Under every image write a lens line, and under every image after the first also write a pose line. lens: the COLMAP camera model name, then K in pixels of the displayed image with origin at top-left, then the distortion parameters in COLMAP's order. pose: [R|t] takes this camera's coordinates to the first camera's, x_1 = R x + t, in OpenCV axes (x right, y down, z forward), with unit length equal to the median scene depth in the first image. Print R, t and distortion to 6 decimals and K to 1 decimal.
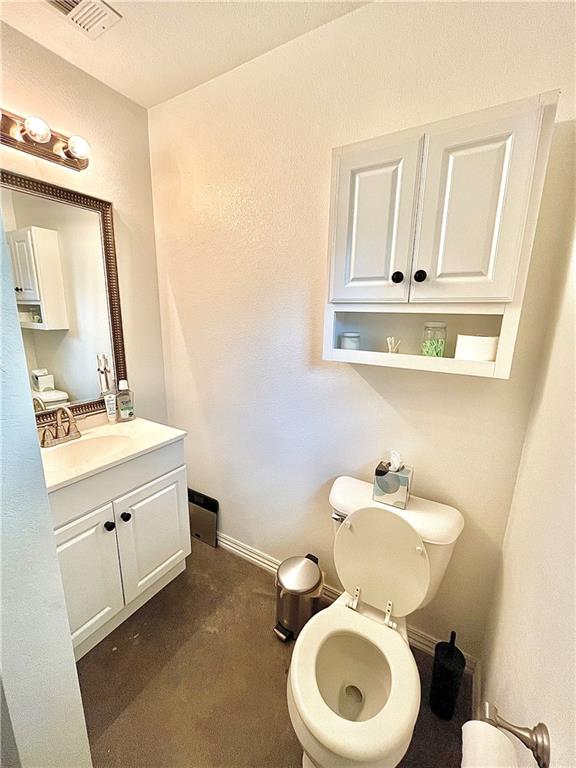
lens RADIAL K [[311.3, 0, 288.6], [0, 311.3, 383.5], [0, 0, 1]] dist [-0.003585, 0.000043]
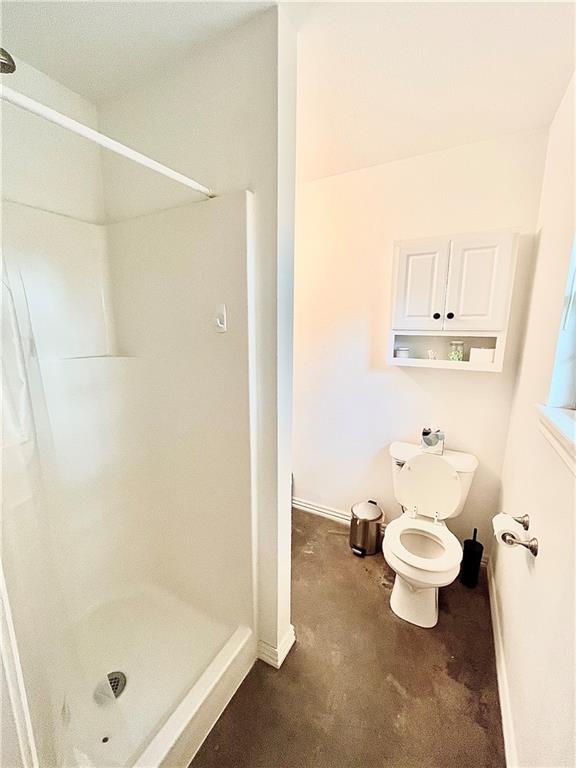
lens RADIAL K [[311.3, 0, 288.7], [0, 311.3, 384.9], [0, 0, 1]] dist [-0.003585, 0.000043]
pose [[0.999151, -0.020151, 0.035939, -0.501055], [0.021508, 0.999054, -0.037785, 0.085646], [-0.035143, 0.038525, 0.998639, -0.637887]]
